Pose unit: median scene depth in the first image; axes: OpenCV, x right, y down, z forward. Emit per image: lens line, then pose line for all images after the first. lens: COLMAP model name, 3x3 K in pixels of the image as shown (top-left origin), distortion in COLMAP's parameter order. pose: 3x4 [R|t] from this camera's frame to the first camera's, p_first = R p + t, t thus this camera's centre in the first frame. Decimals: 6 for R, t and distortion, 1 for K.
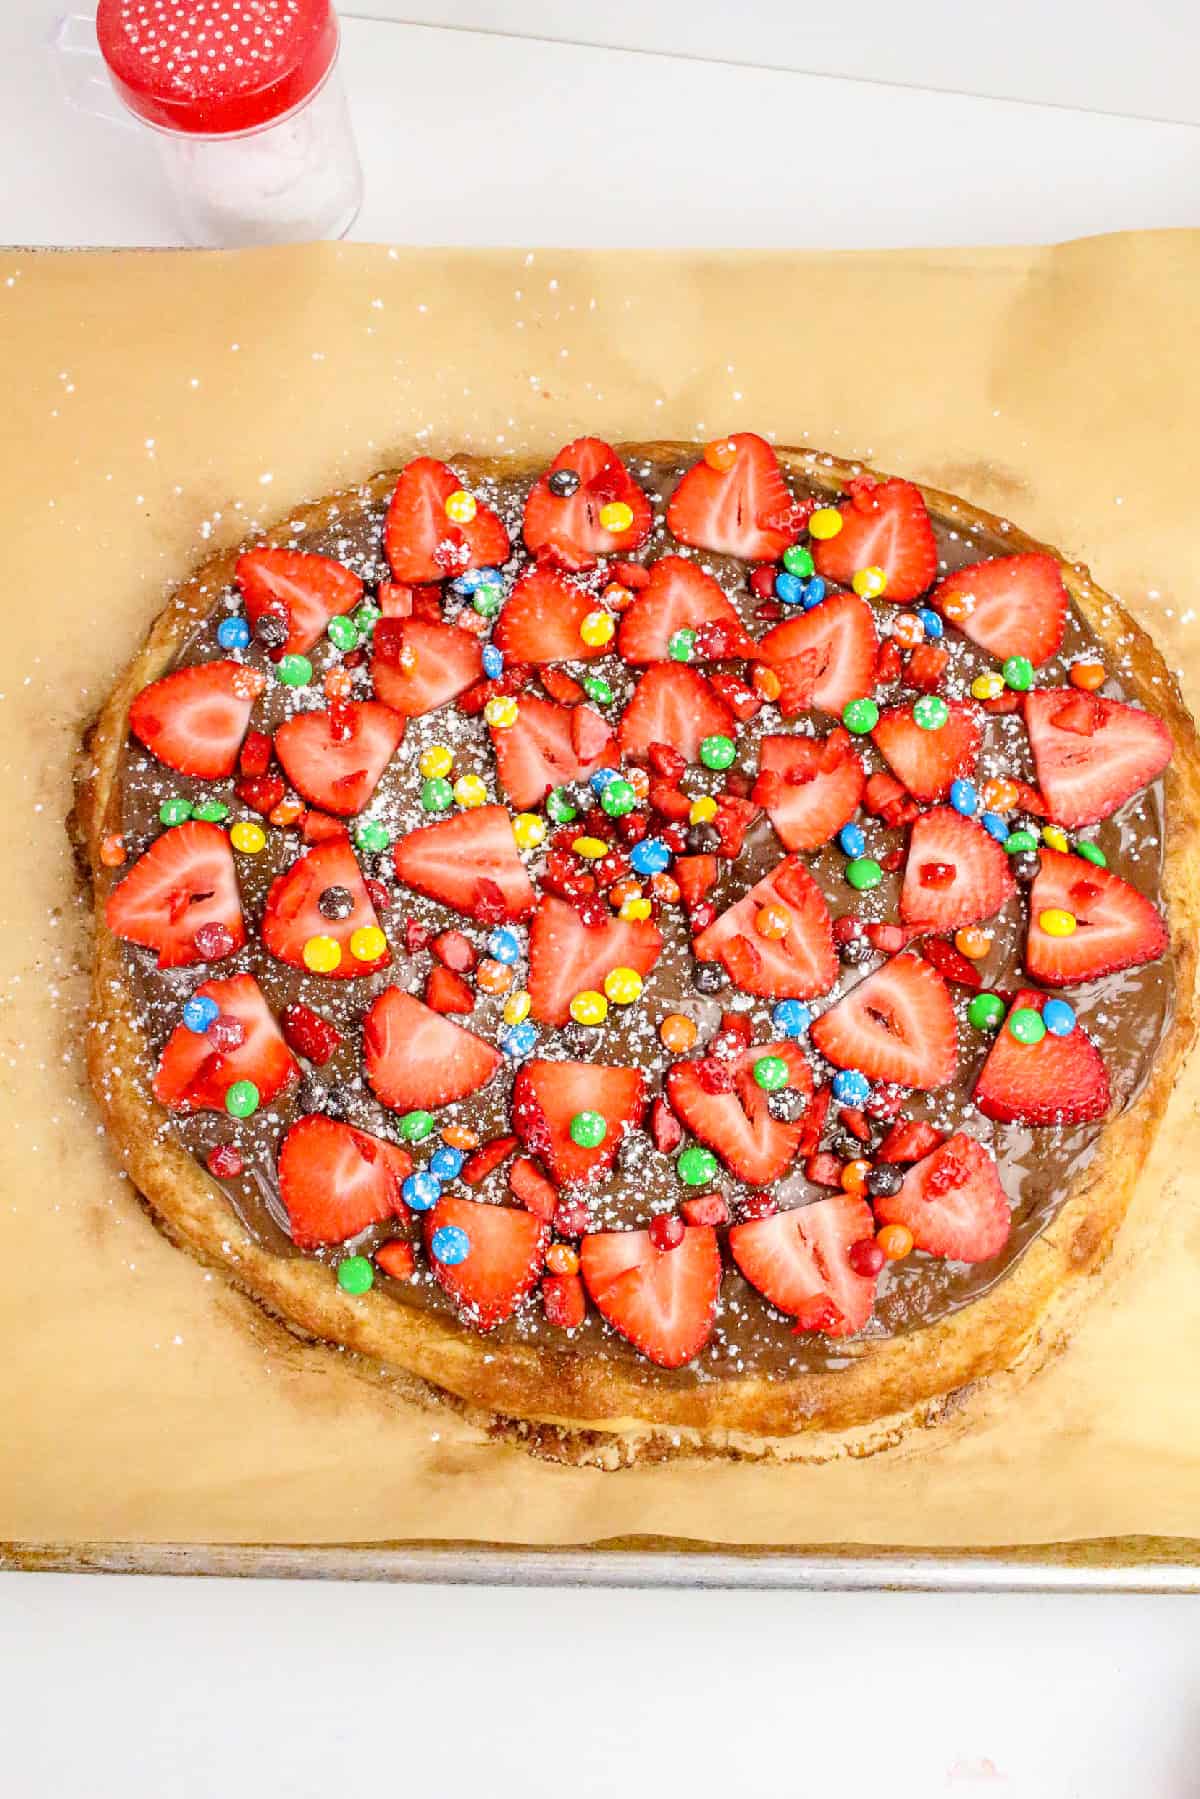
lens RADIAL K [[2344.5, 0, 600.0], [0, 2344.5, 899.5], [0, 0, 1]] dist [-0.023082, 0.009333]
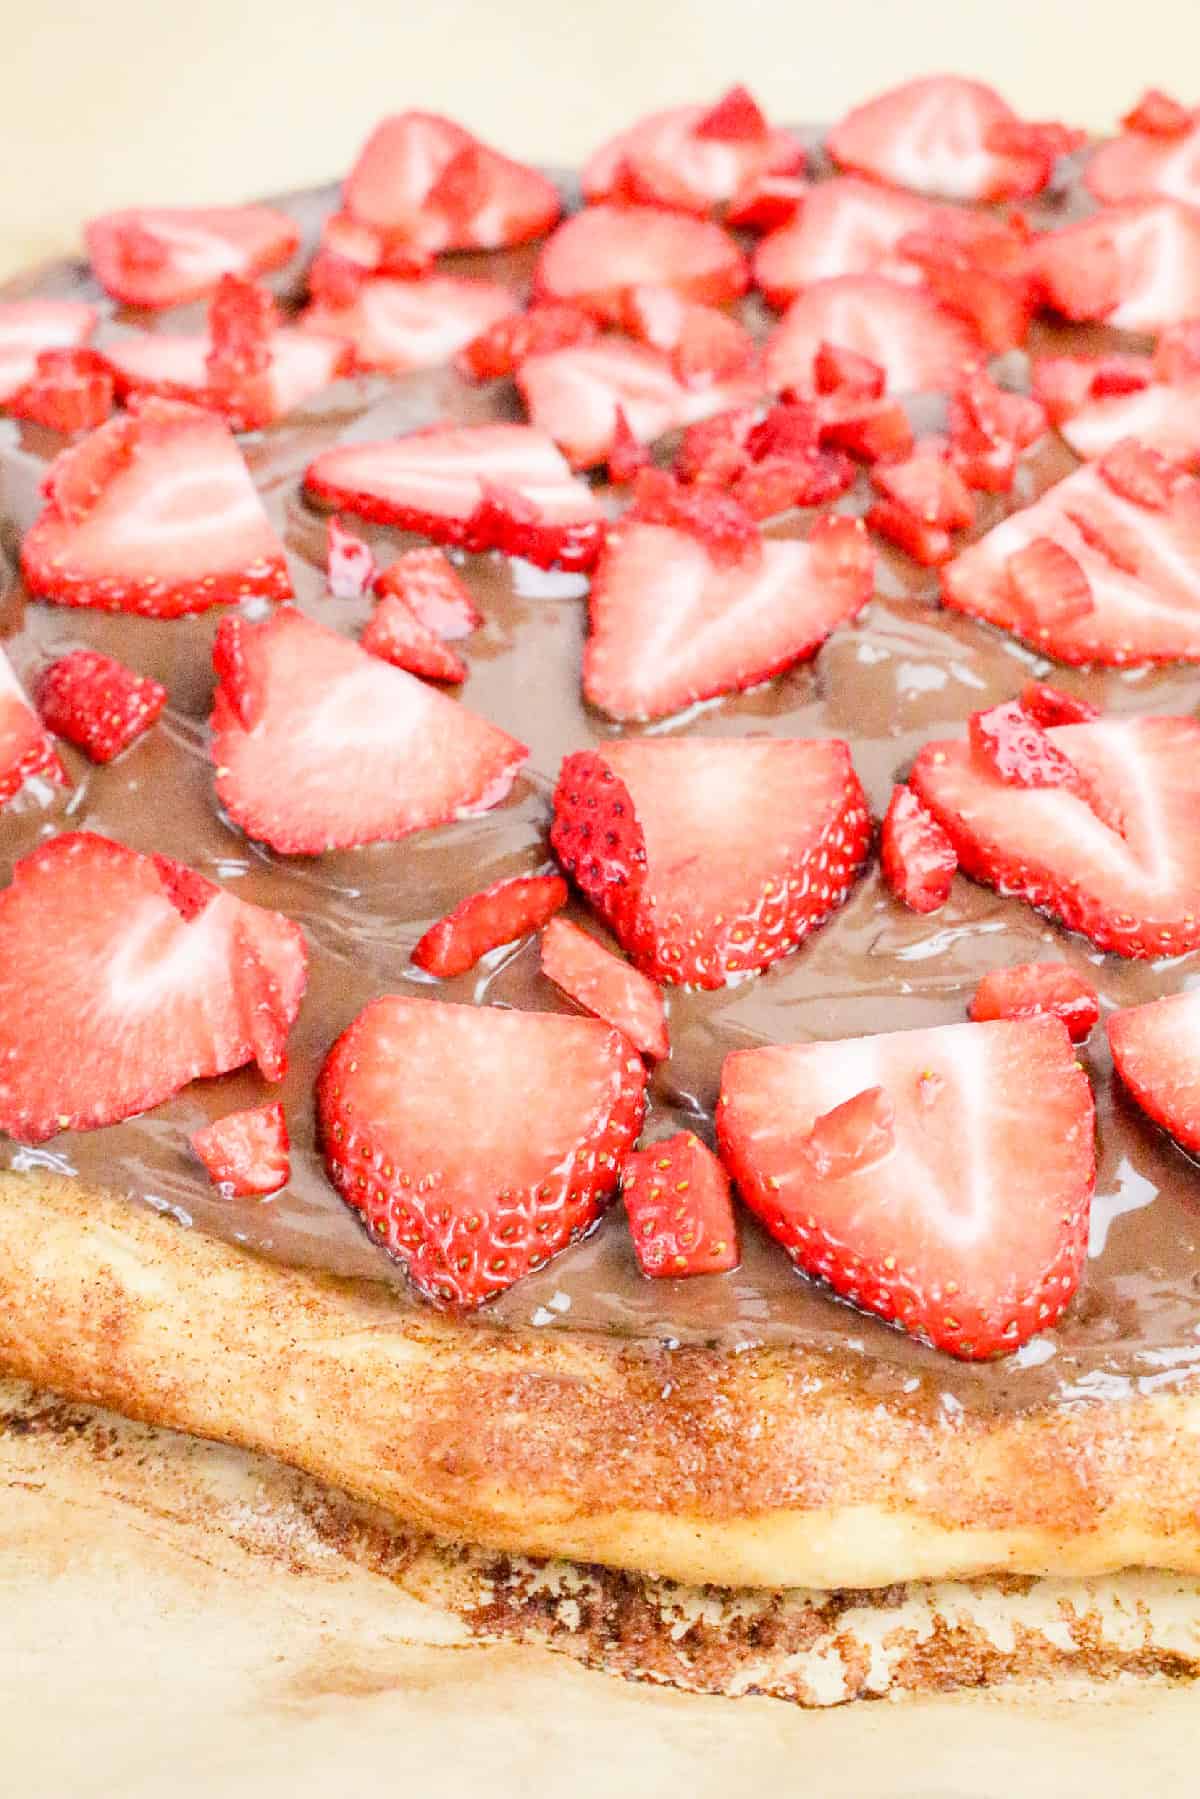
lens RADIAL K [[2344.5, 0, 600.0], [0, 2344.5, 899.5], [0, 0, 1]] dist [-0.023082, 0.009333]
pose [[0.999640, -0.012469, -0.023756, -0.018069], [-0.000856, 0.870164, -0.492762, 0.305111], [0.026816, 0.492605, 0.869840, 0.632945]]
